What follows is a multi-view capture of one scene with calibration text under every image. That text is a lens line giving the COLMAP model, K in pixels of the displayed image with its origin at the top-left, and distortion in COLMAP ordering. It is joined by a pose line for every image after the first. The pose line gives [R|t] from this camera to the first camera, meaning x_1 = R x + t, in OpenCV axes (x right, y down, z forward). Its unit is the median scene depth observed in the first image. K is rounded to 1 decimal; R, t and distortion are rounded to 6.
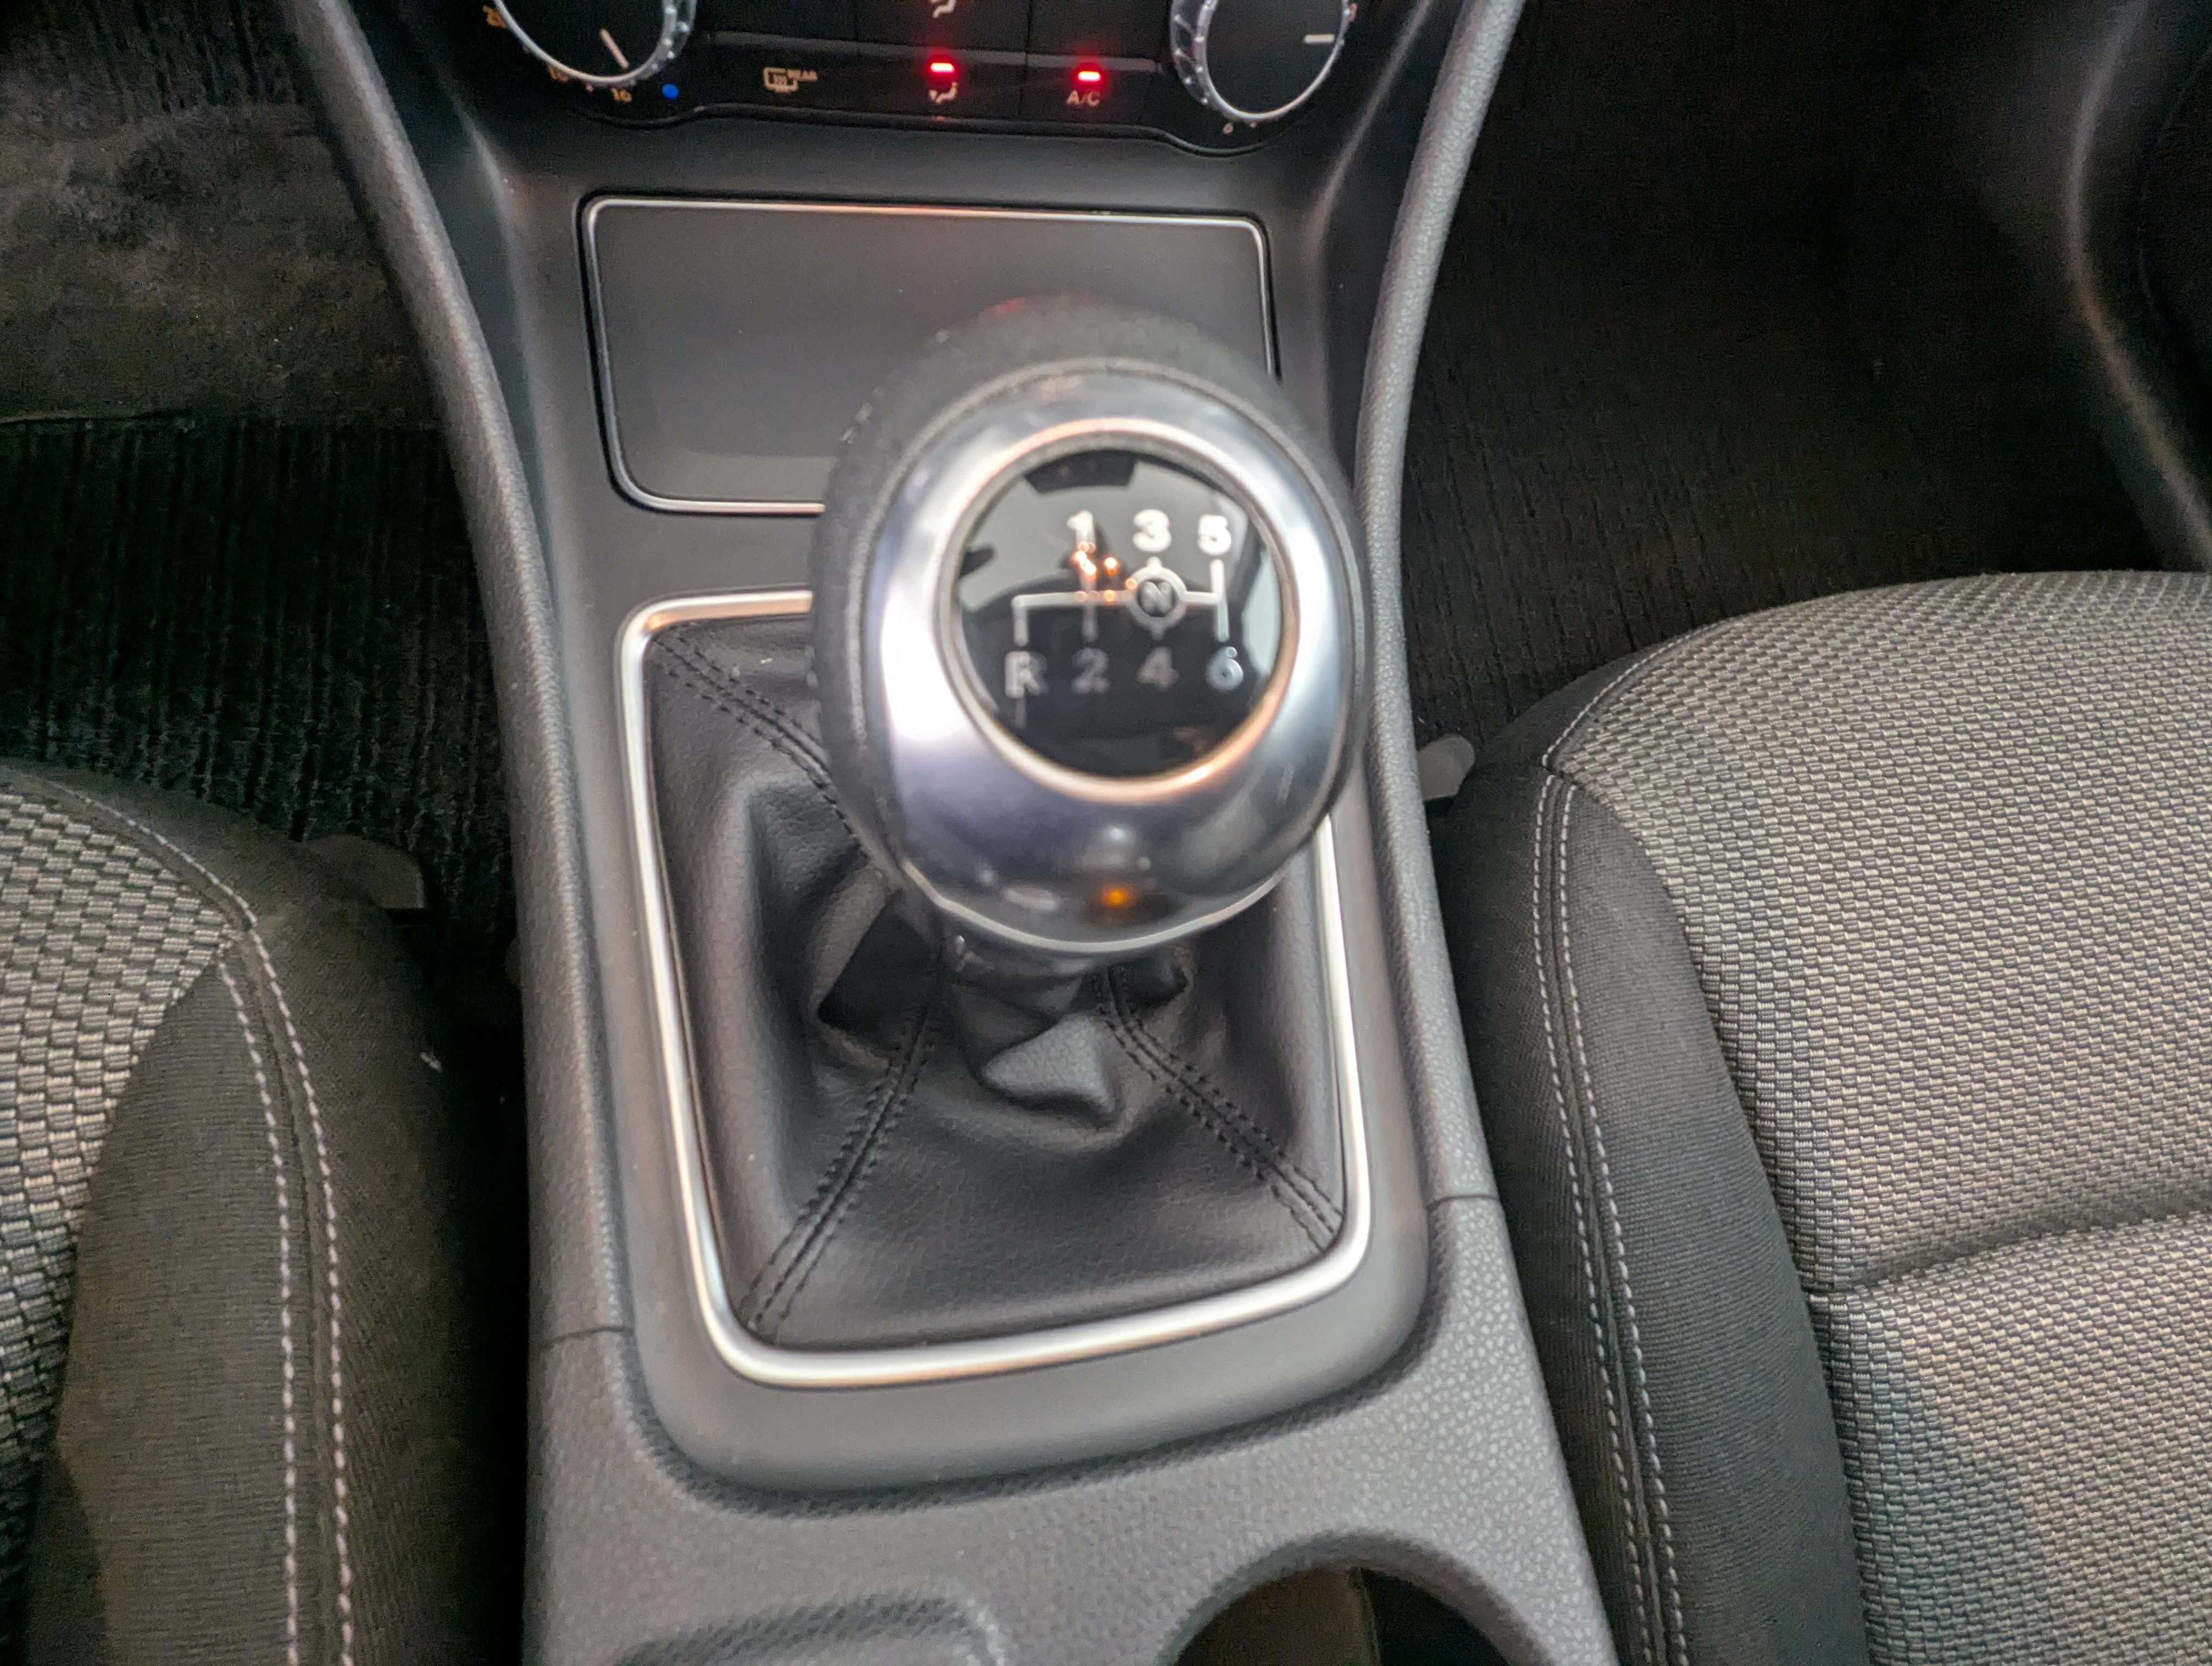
lens RADIAL K [[1046.4, 0, 1097.3], [0, 1046.4, 829.0], [0, 0, 1]] dist [0.007119, 0.001304]
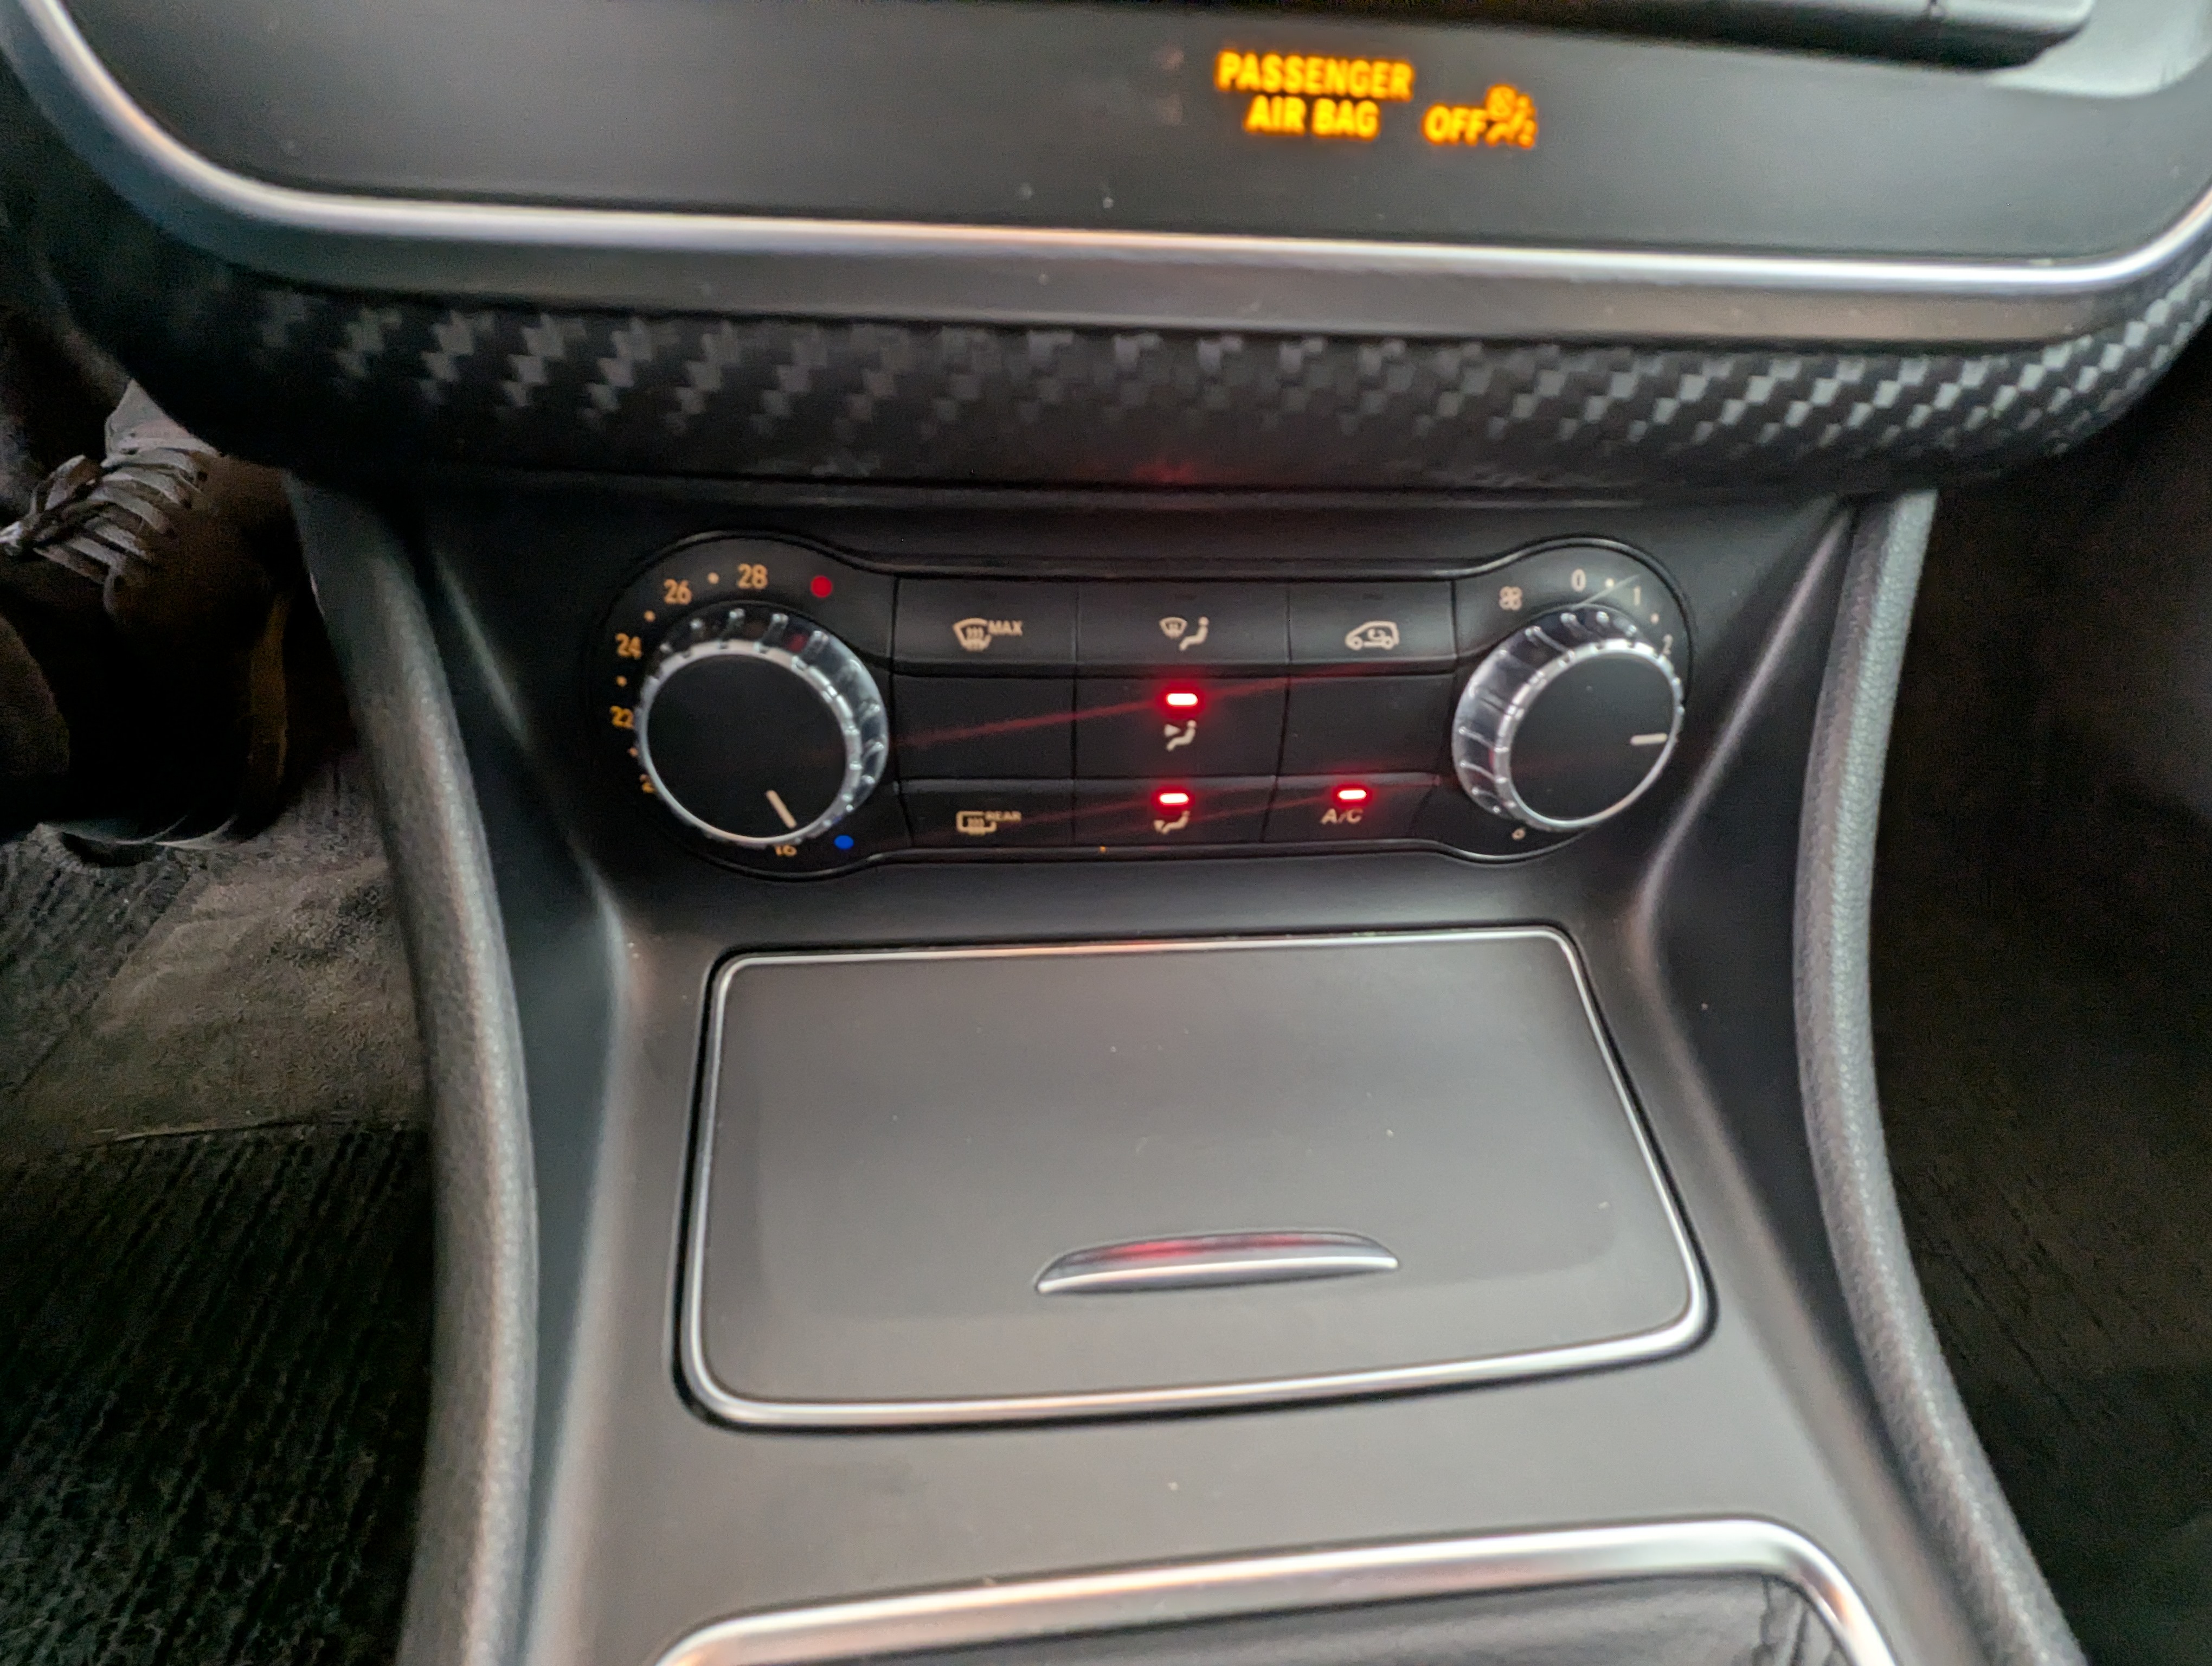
lens RADIAL K [[1046.4, 0, 1102.5], [0, 1046.4, 842.6], [0, 0, 1]] dist [0.007119, 0.001304]
pose [[0.994428, -0.053798, -0.090660, -0.127338], [-0.000383, 0.858135, -0.513424, -0.273717], [0.105420, 0.510598, 0.853333, 0.315851]]
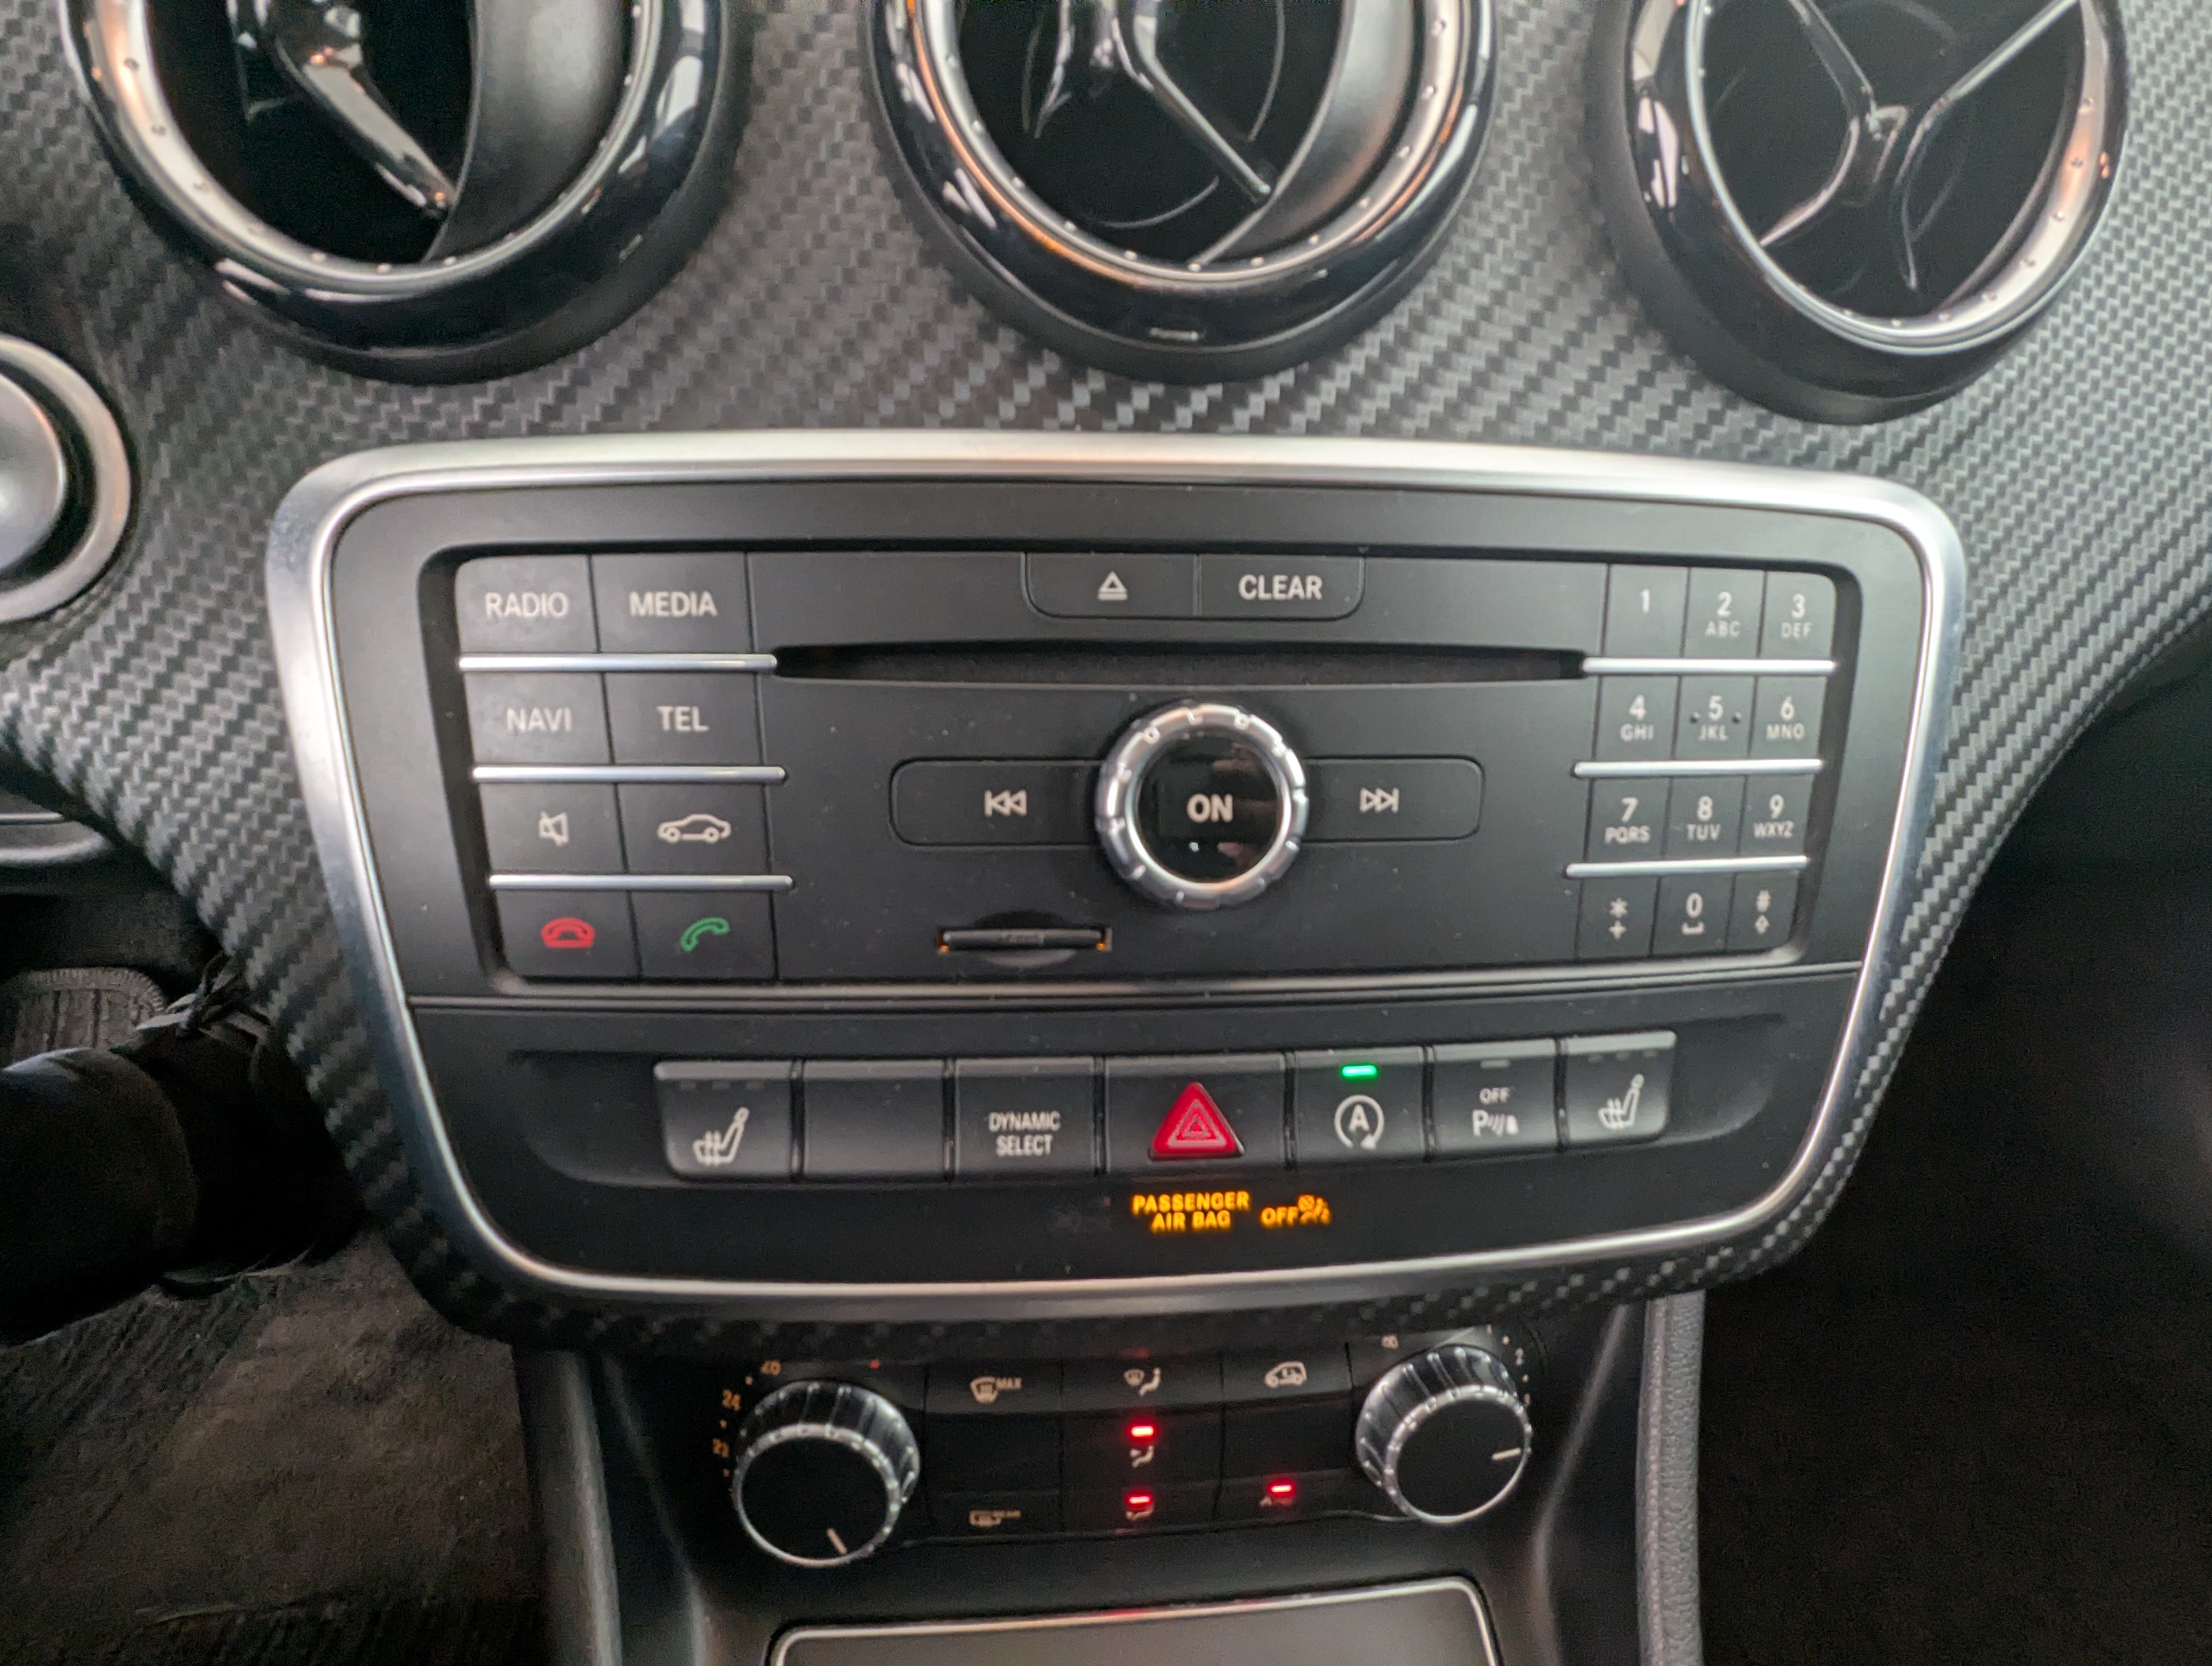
lens RADIAL K [[1046.4, 0, 1104.8], [0, 1046.4, 841.4], [0, 0, 1]] dist [0.007119, 0.001304]
pose [[0.991860, -0.085141, -0.094678, -0.027712], [-0.007673, 0.702246, -0.711893, -0.431009], [0.127098, 0.706825, 0.695877, -0.176079]]
